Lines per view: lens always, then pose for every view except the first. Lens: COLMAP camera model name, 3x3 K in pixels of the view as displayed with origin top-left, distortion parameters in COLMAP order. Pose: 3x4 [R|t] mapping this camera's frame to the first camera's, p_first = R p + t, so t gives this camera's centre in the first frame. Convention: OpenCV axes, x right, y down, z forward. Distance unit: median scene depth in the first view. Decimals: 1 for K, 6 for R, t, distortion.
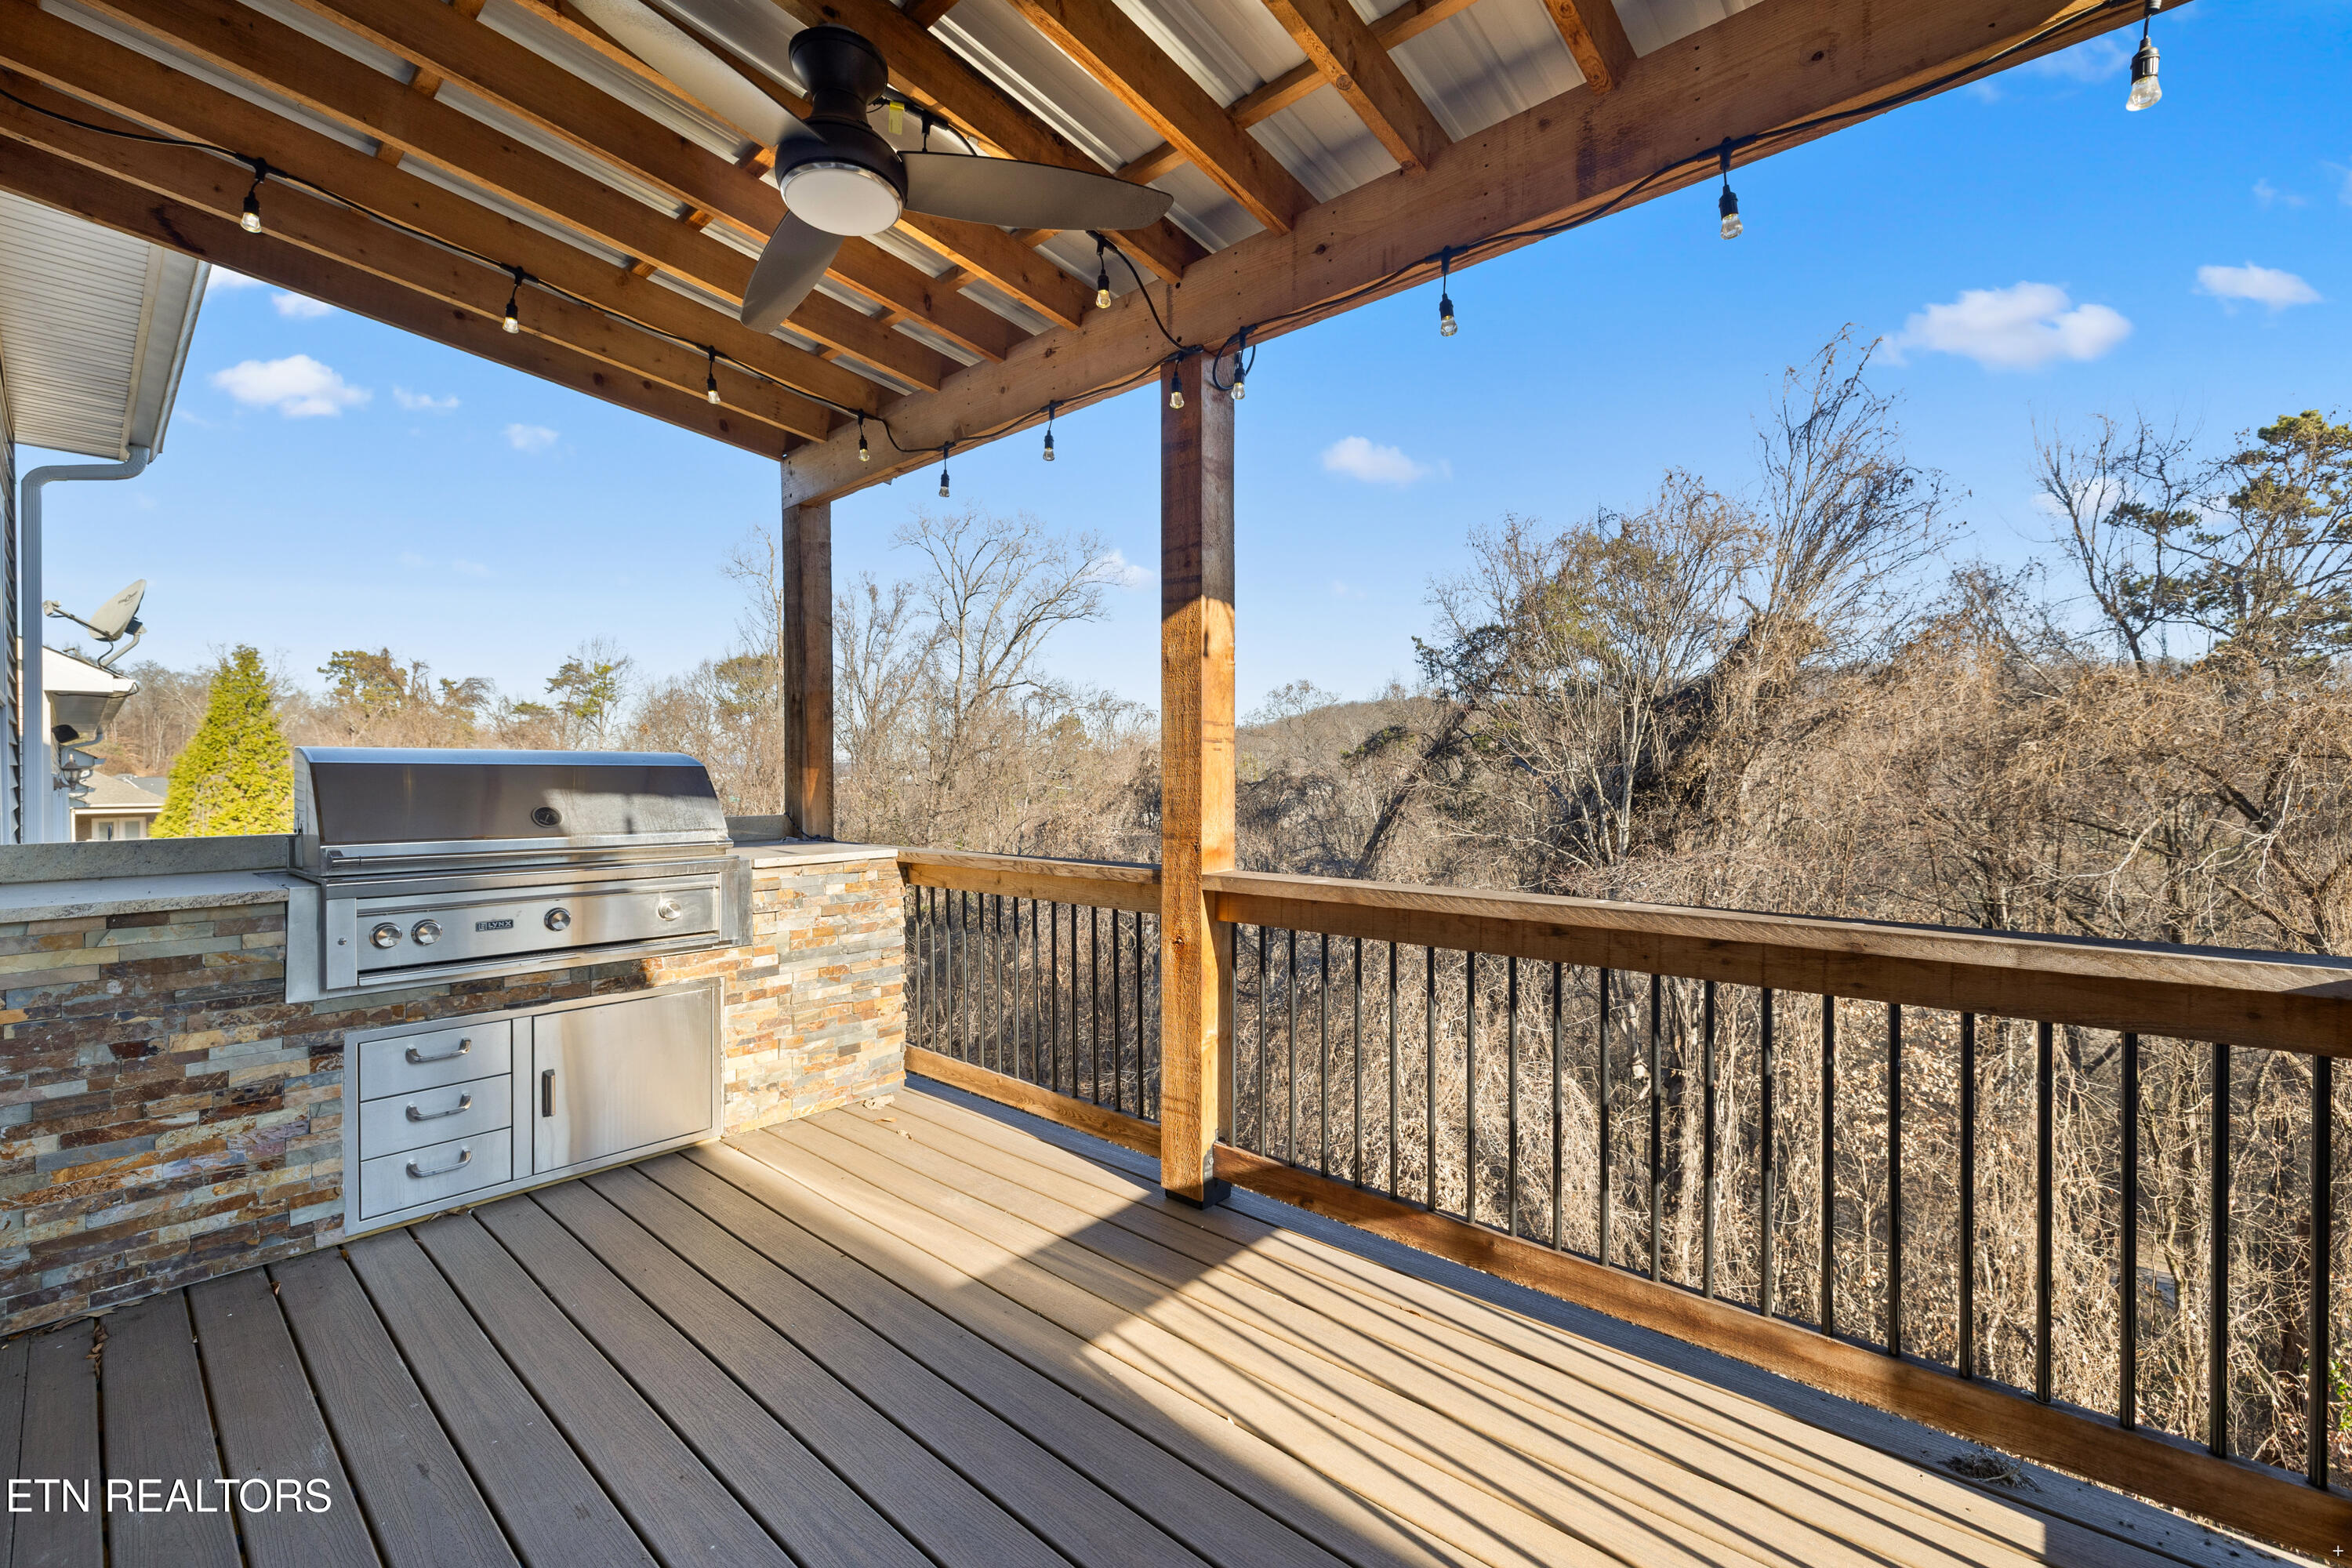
lens RADIAL K [[990.4, 0, 1172.1], [0, 990.4, 785.9], [0, 0, 1]] dist [-0.001941, 0.000252]
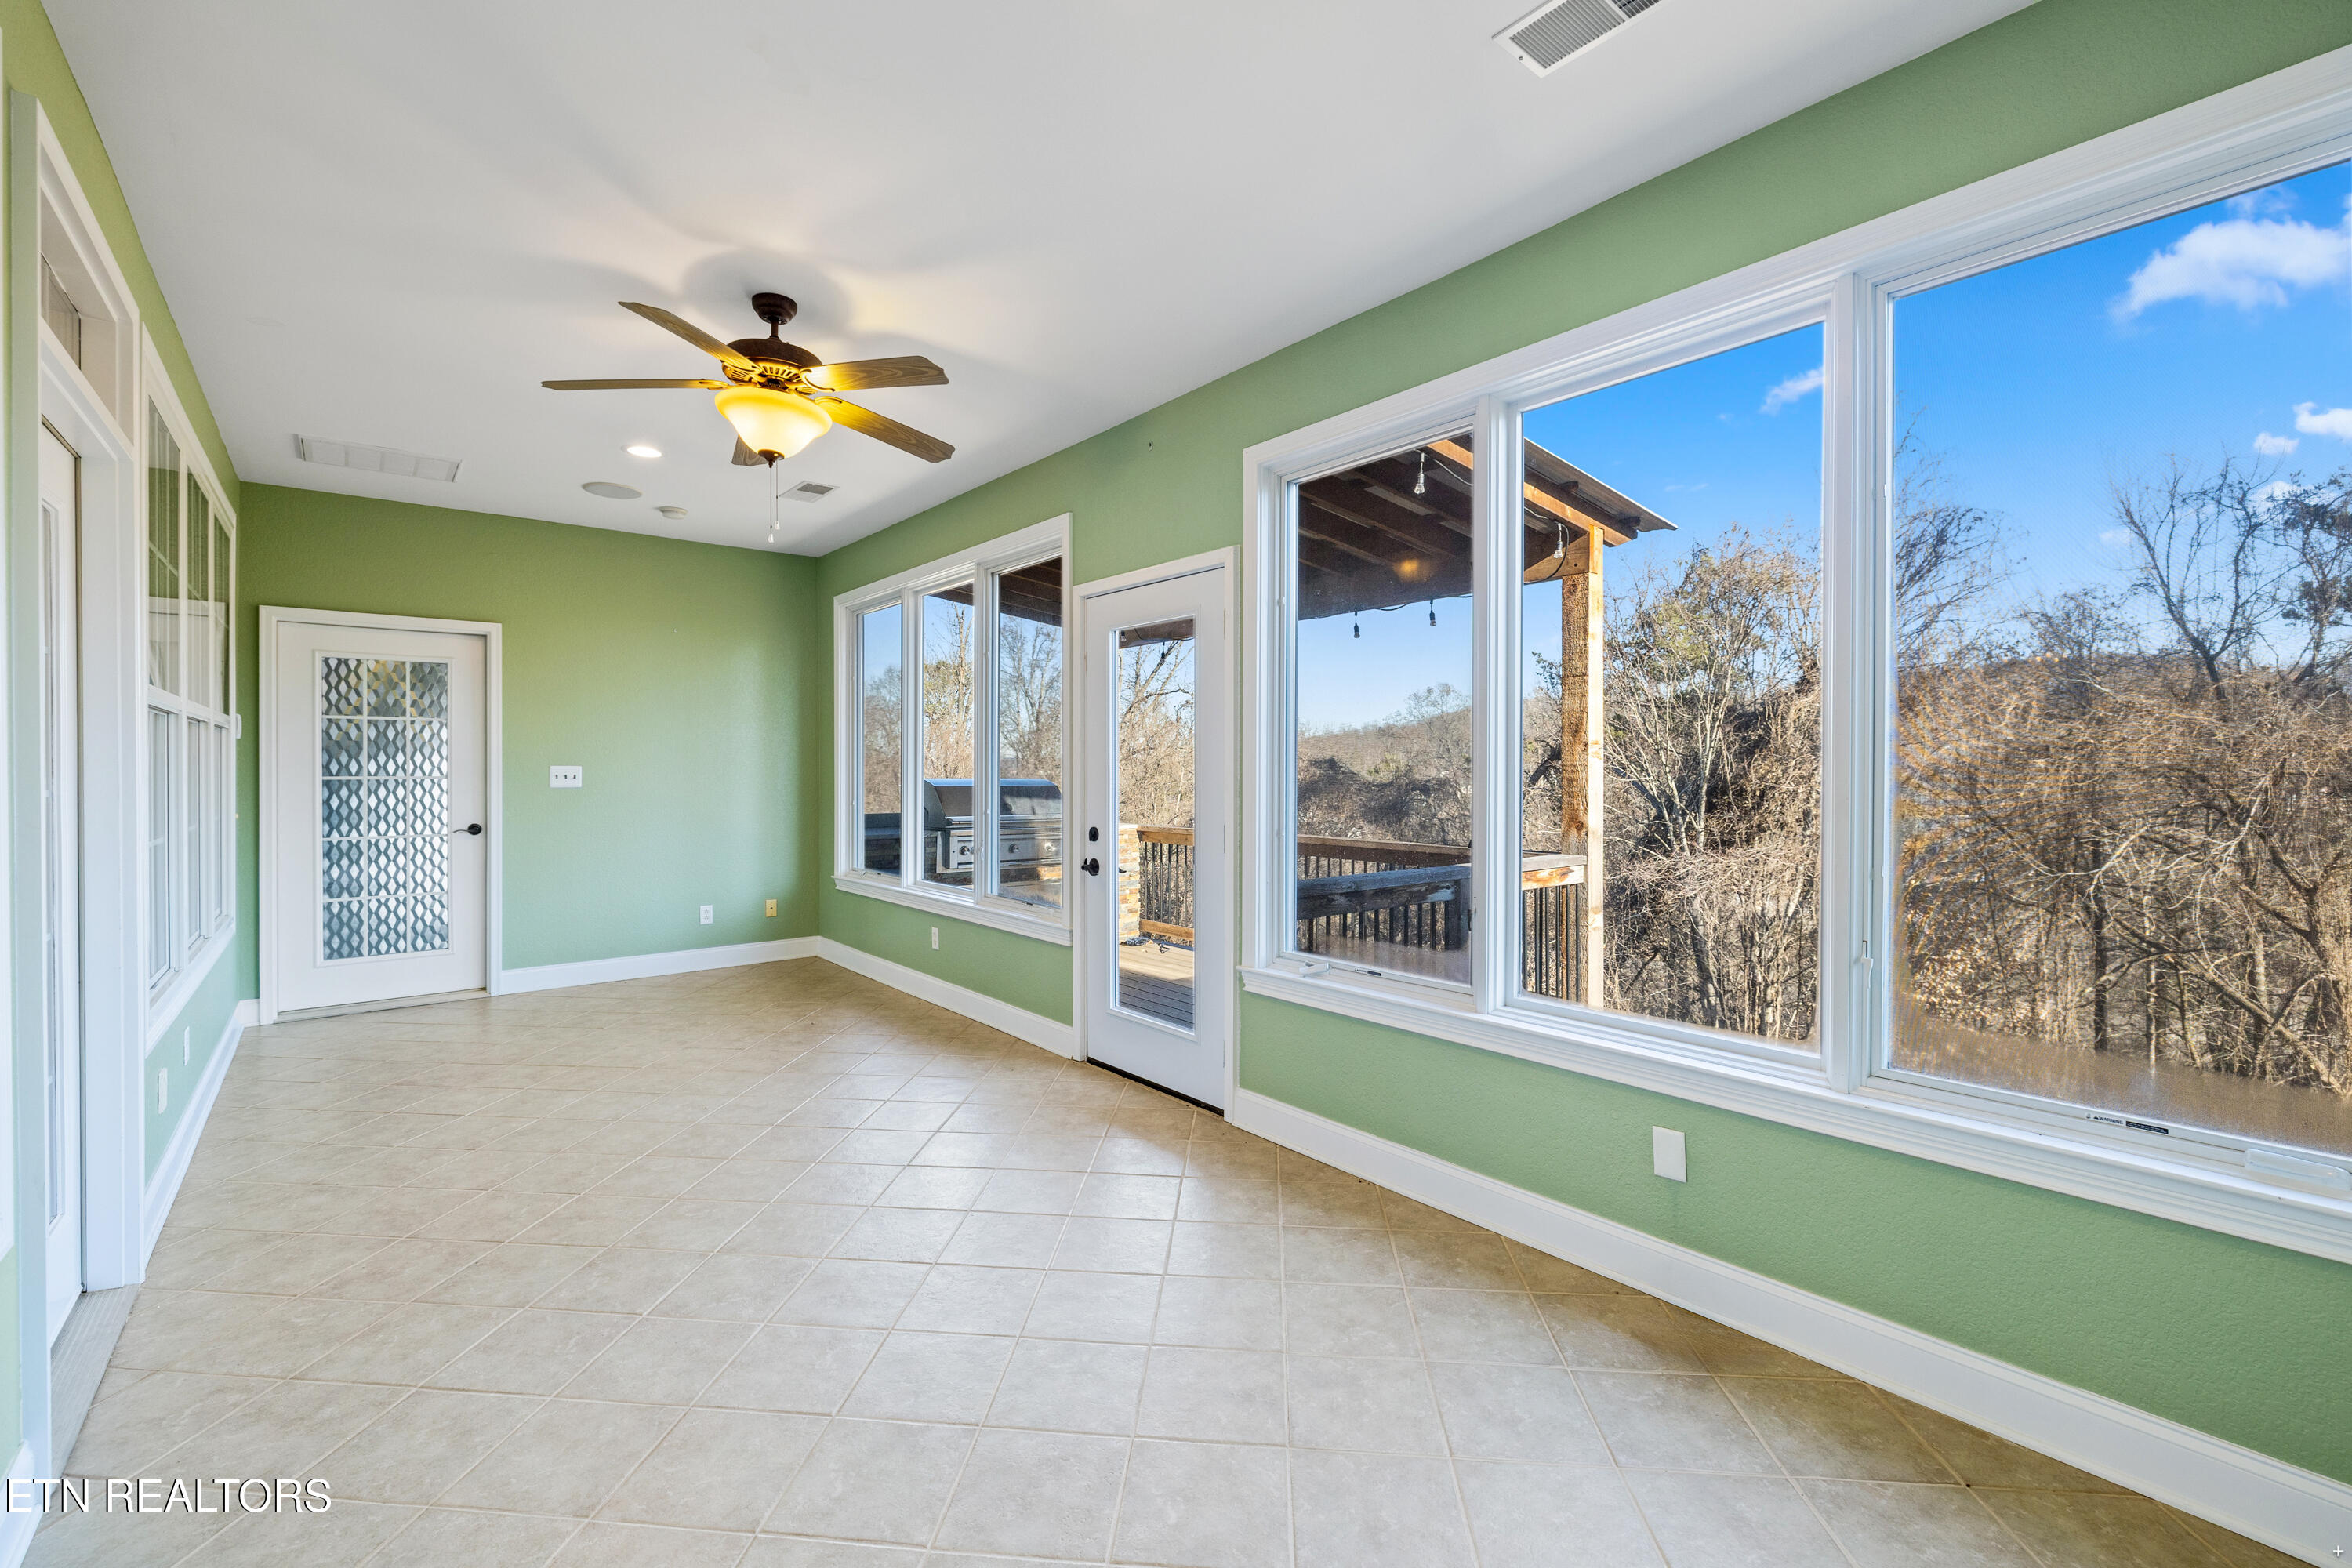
lens RADIAL K [[985.6, 0, 1169.8], [0, 985.6, 785.6], [0, 0, 1]] dist [-0.002431, 0.001272]
pose [[0.988686, 0.010382, -0.149642, 0.015501], [-0.009945, 0.999944, 0.003668, -0.004104], [0.149671, -0.002138, 0.988734, -0.159329]]
